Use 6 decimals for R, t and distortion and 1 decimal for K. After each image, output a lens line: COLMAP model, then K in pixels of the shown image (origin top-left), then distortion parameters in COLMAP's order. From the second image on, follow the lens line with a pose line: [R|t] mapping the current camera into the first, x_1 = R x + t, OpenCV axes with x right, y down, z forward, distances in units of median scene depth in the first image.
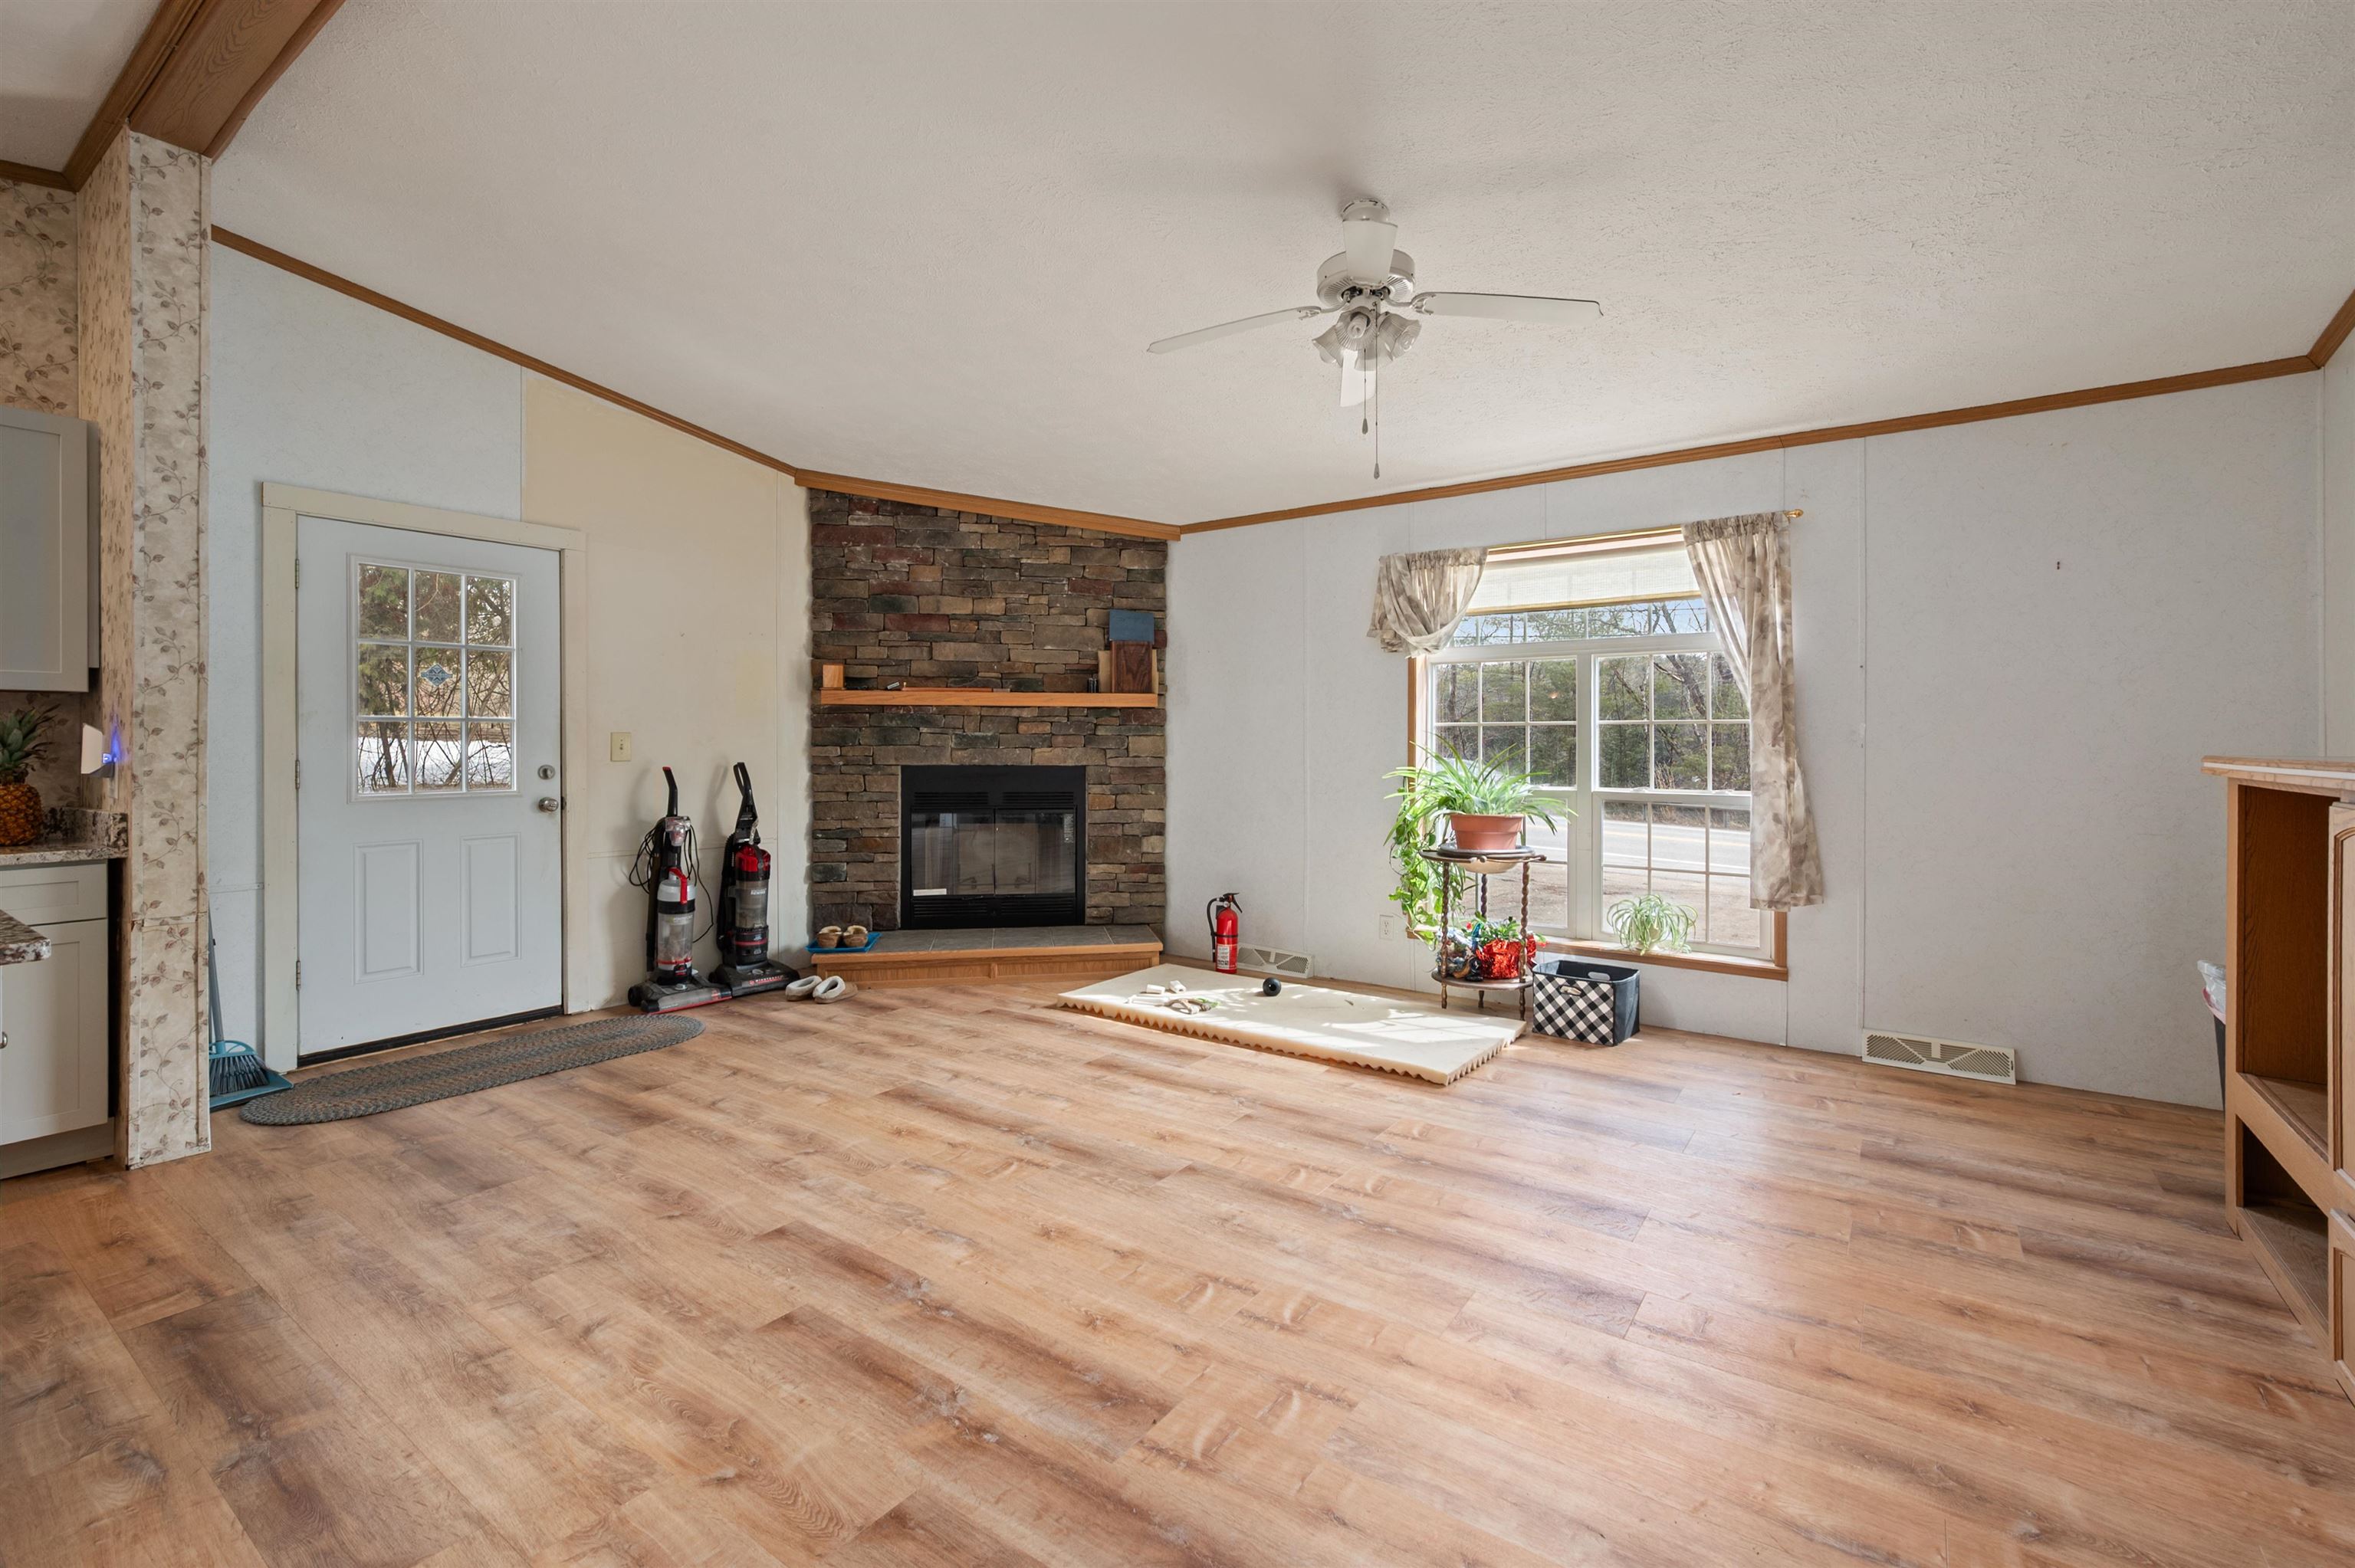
lens RADIAL K [[1028.7, 0, 1178.3], [0, 1028.7, 763.9], [0, 0, 1]] dist [-0.002152, -0.000128]
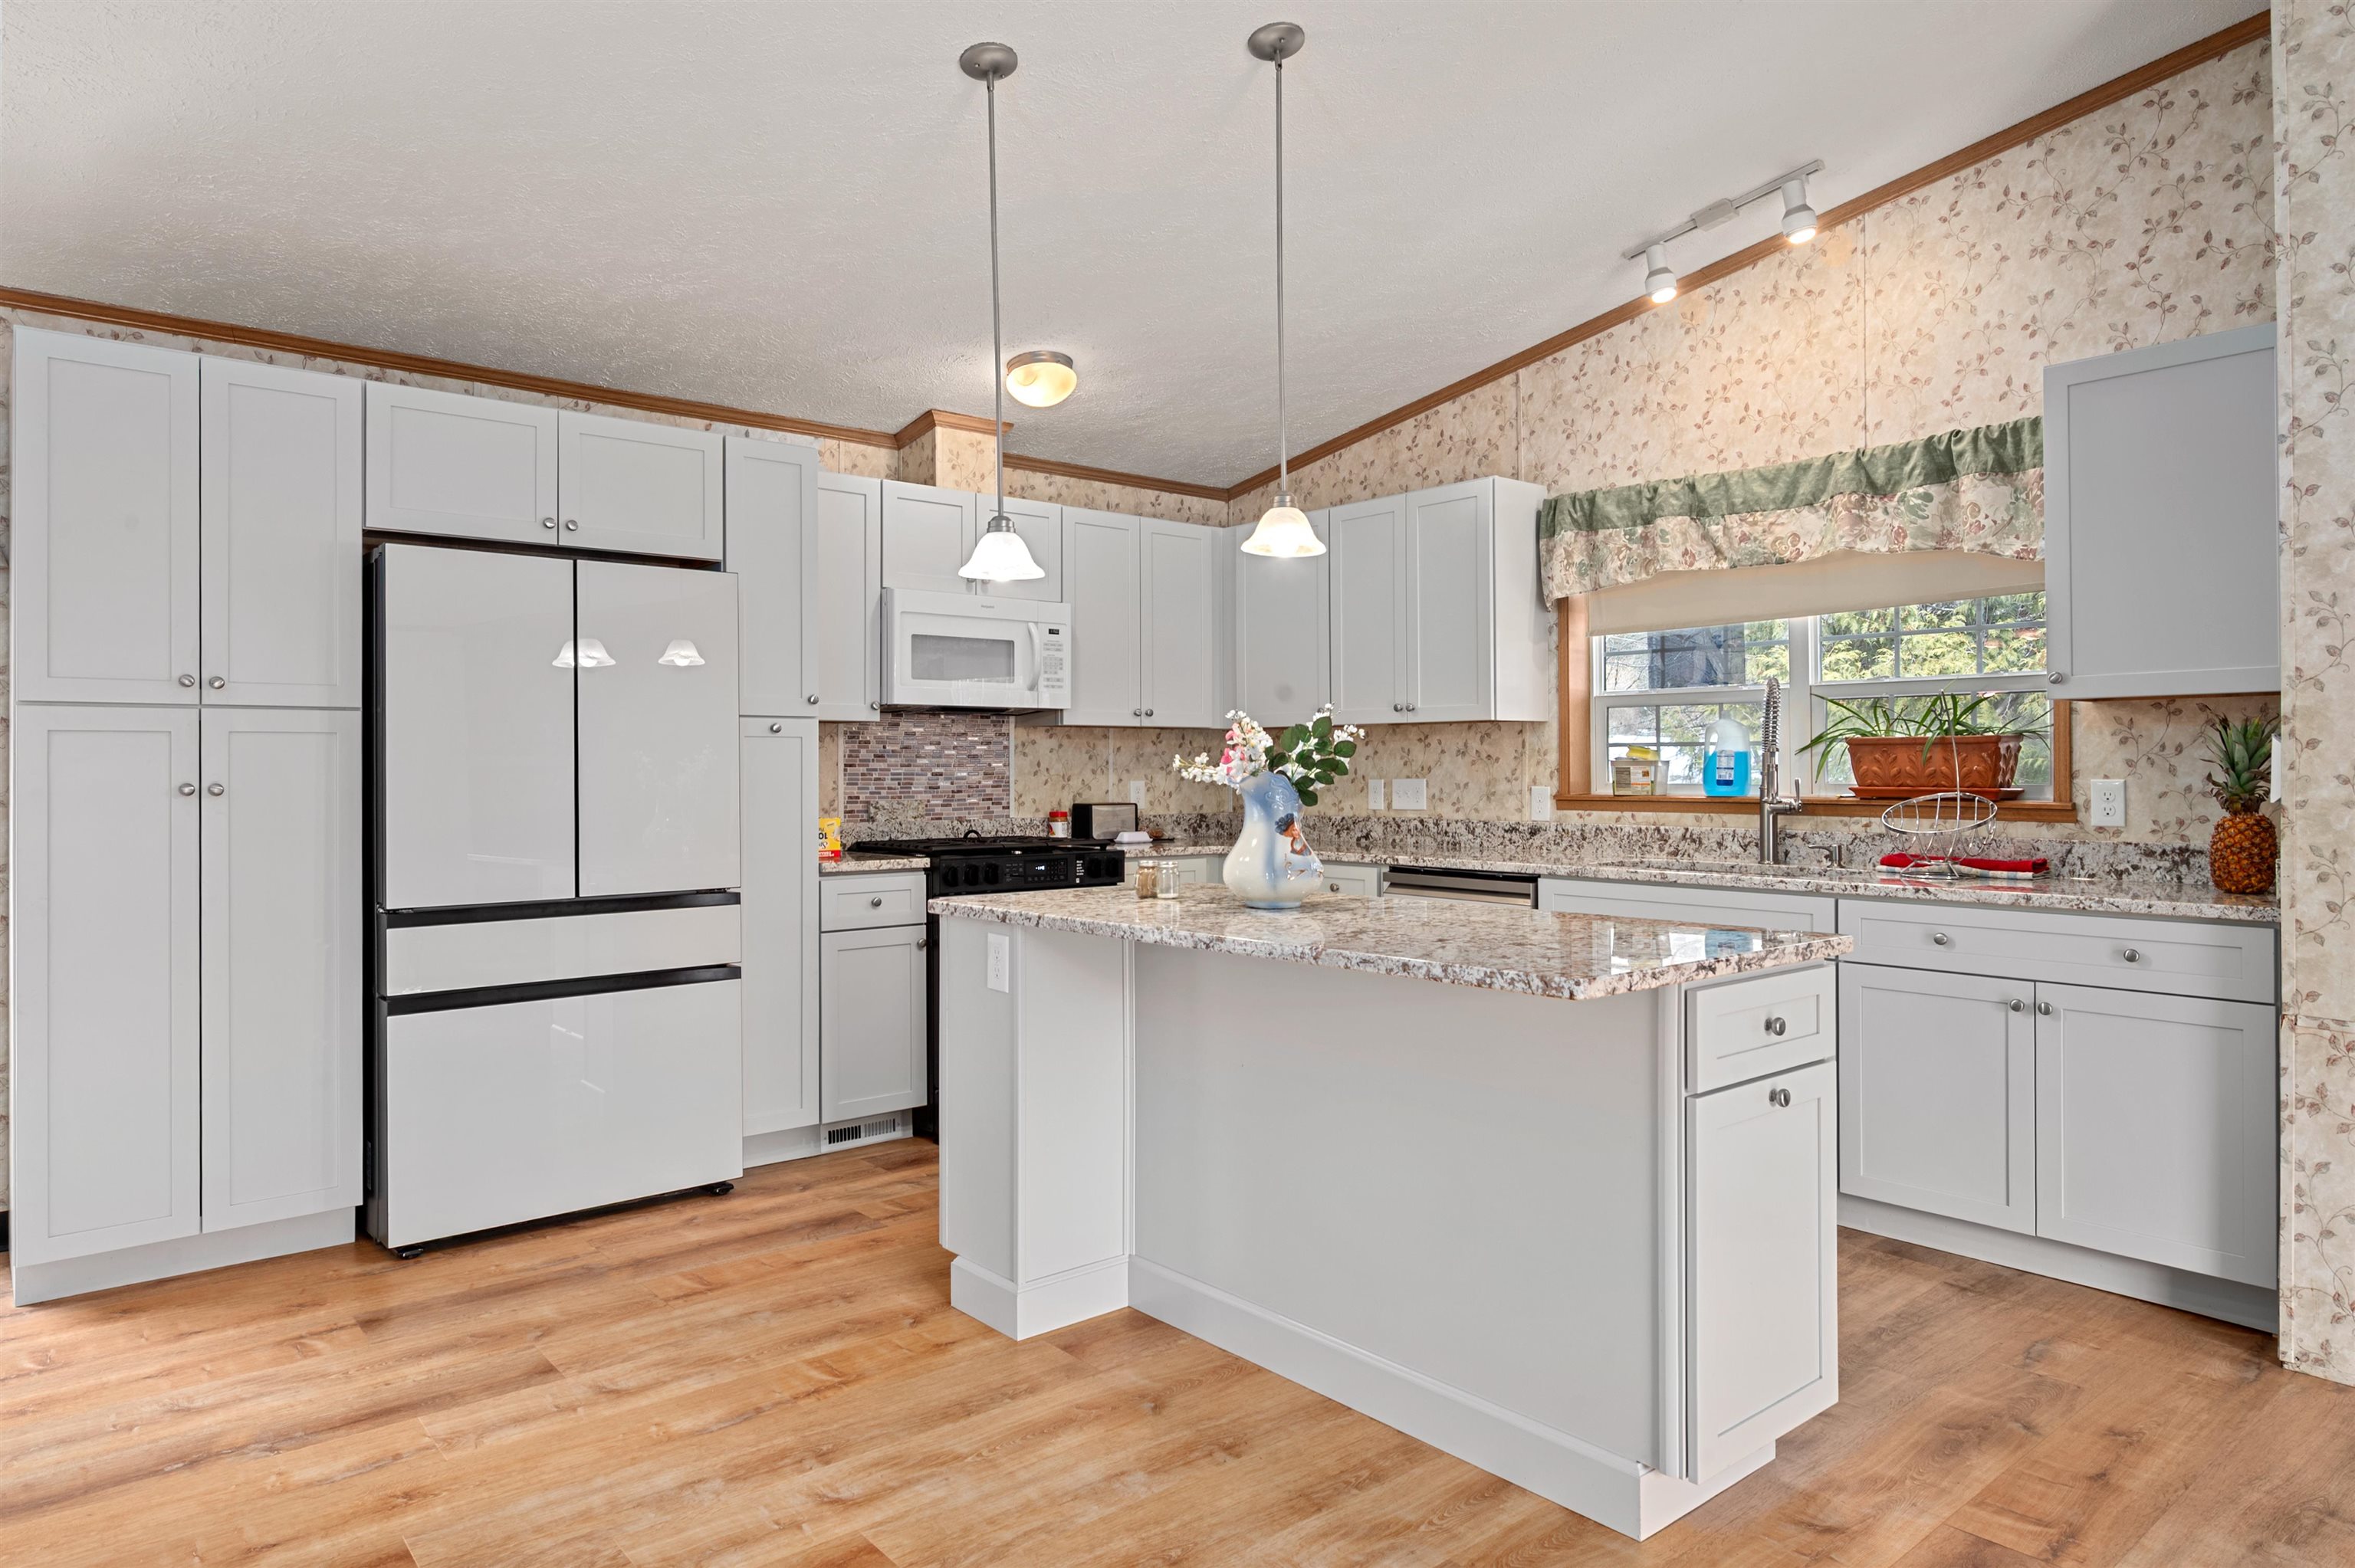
lens RADIAL K [[1423.4, 0, 1181.6], [0, 1423.4, 767.7], [0, 0, 1]] dist [0.002645, -0.000469]
pose [[-0.247073, 0.001976, -0.968995, 0.111150], [-0.013717, 0.999891, 0.005537, -0.010563], [0.968900, 0.014660, -0.247019, 0.505893]]
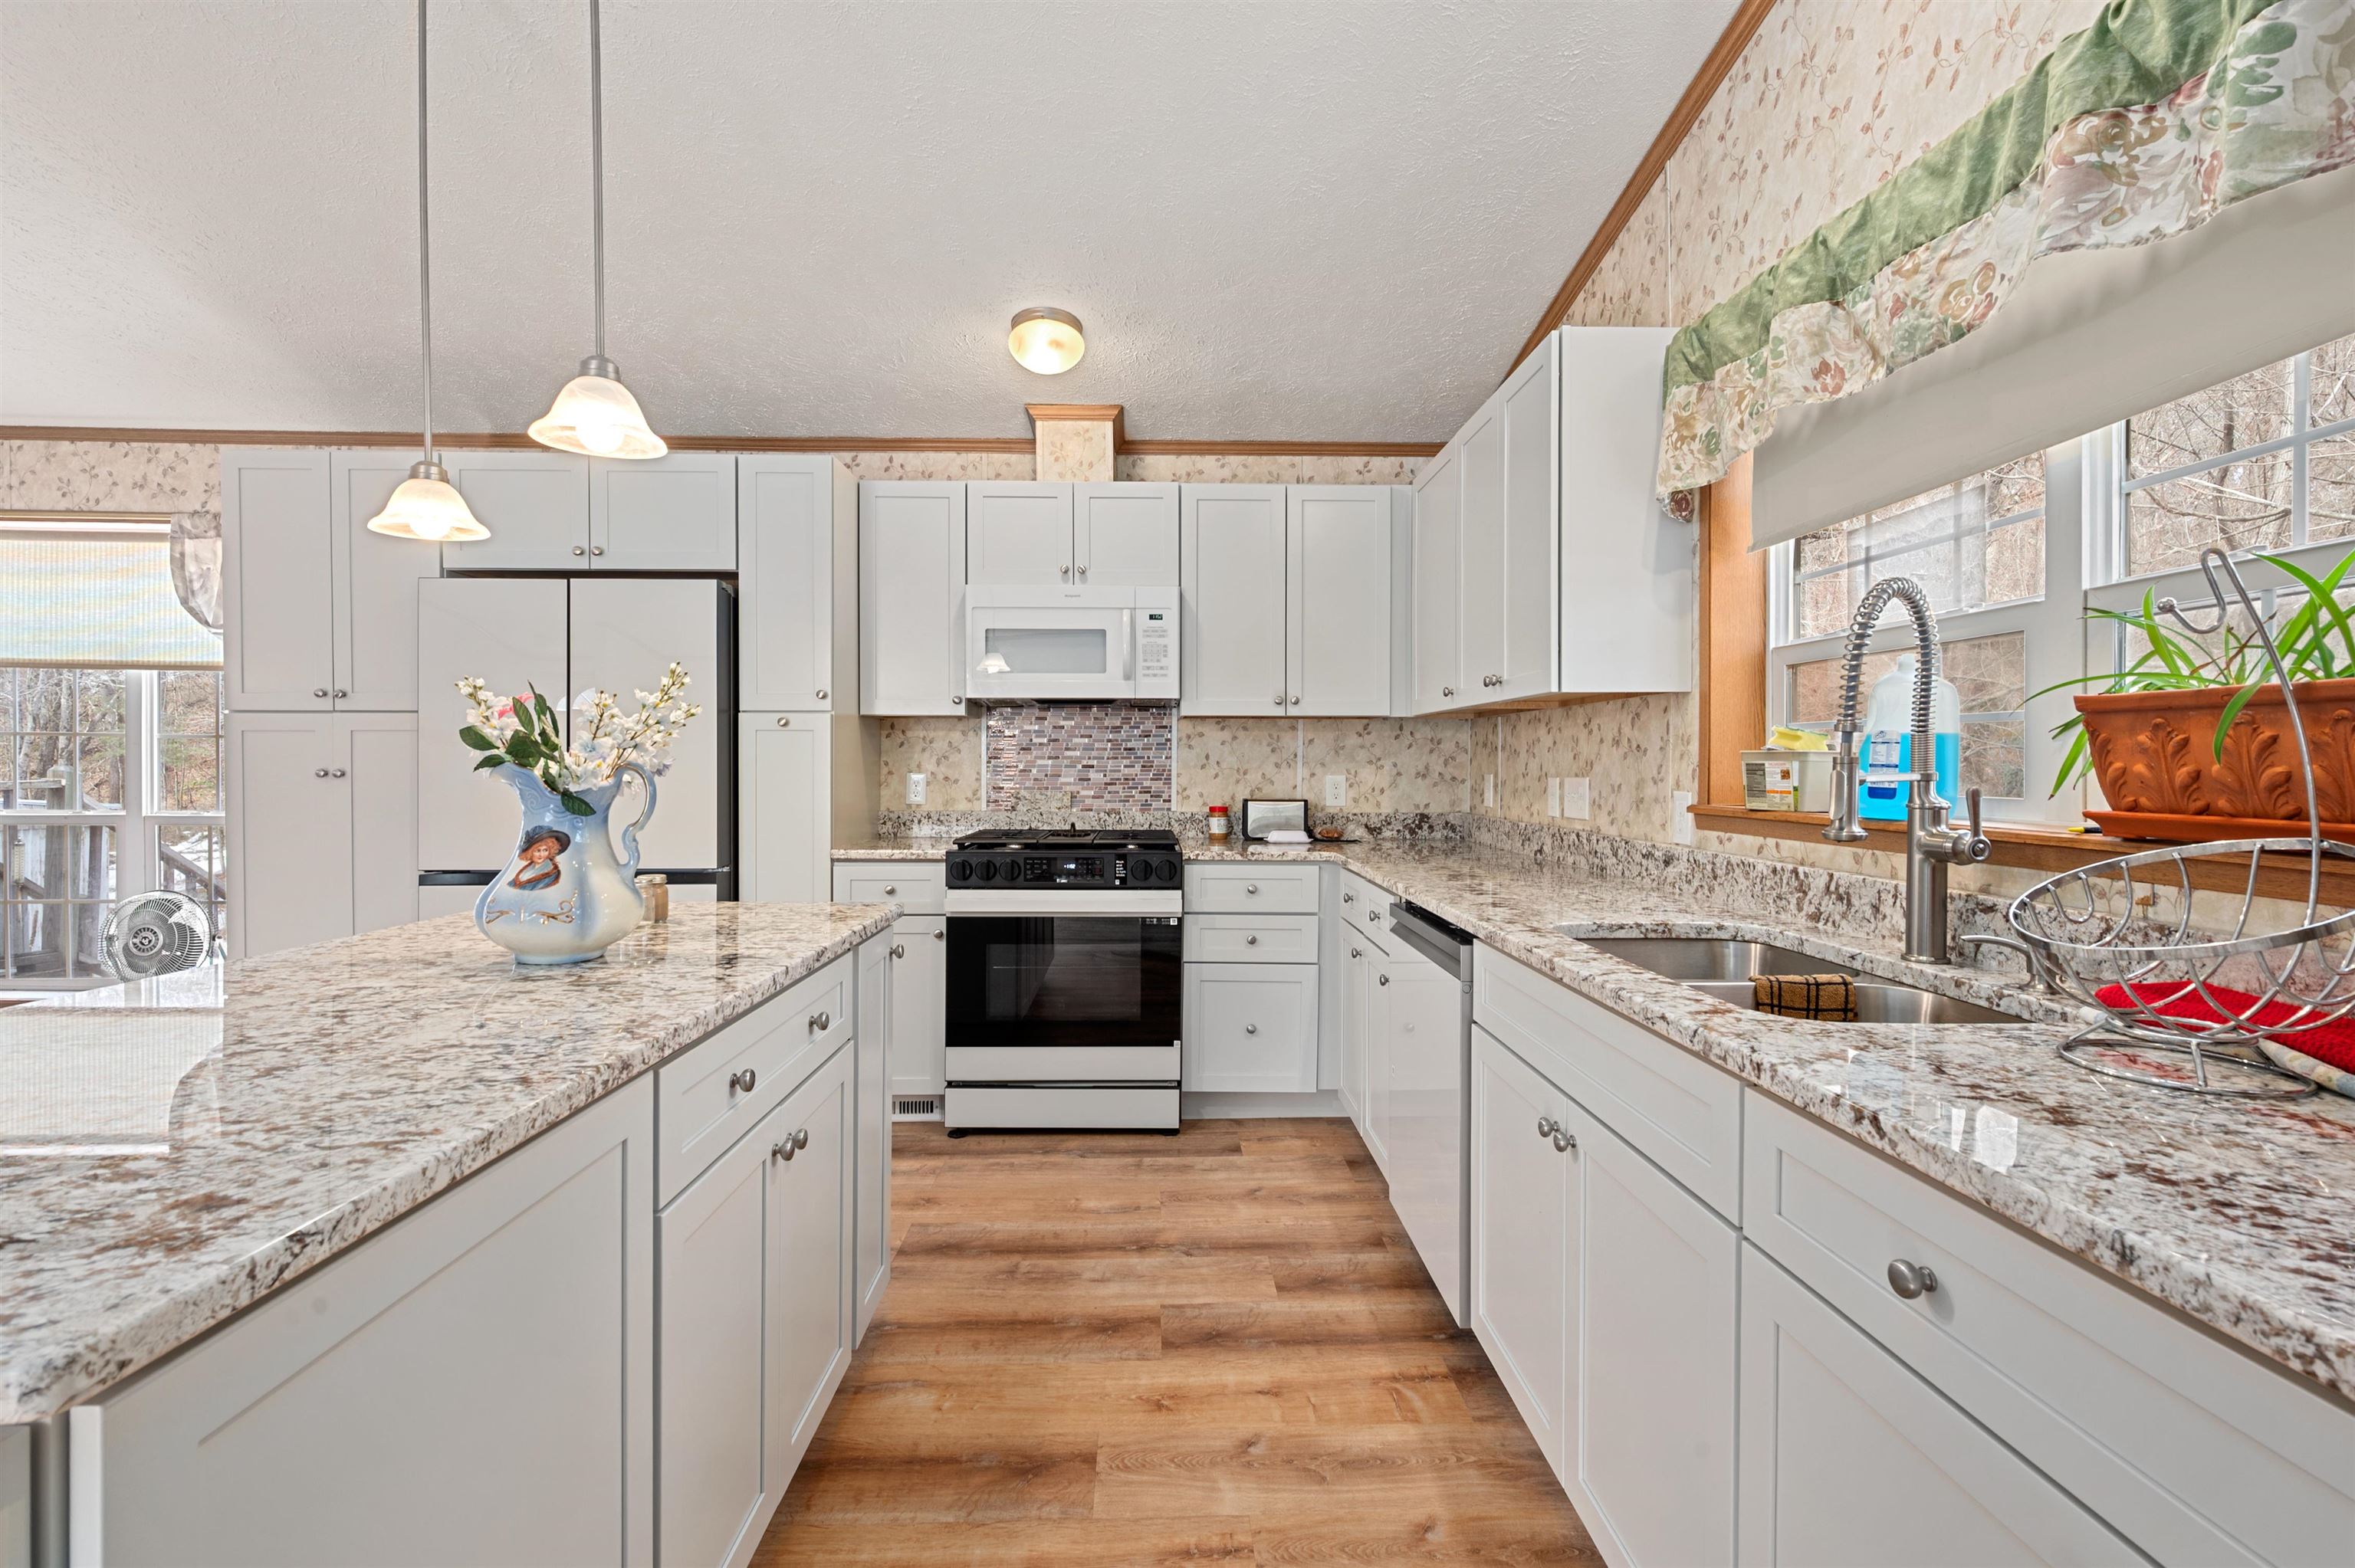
lens RADIAL K [[1057.4, 0, 1175.6], [0, 1057.4, 775.8], [0, 0, 1]] dist [0.003085, 0.000898]
pose [[-0.800790, 0.006434, -0.598910, -0.132300], [-0.012429, 0.999548, 0.027357, -0.011692], [0.598816, 0.029352, -0.800349, 0.614743]]
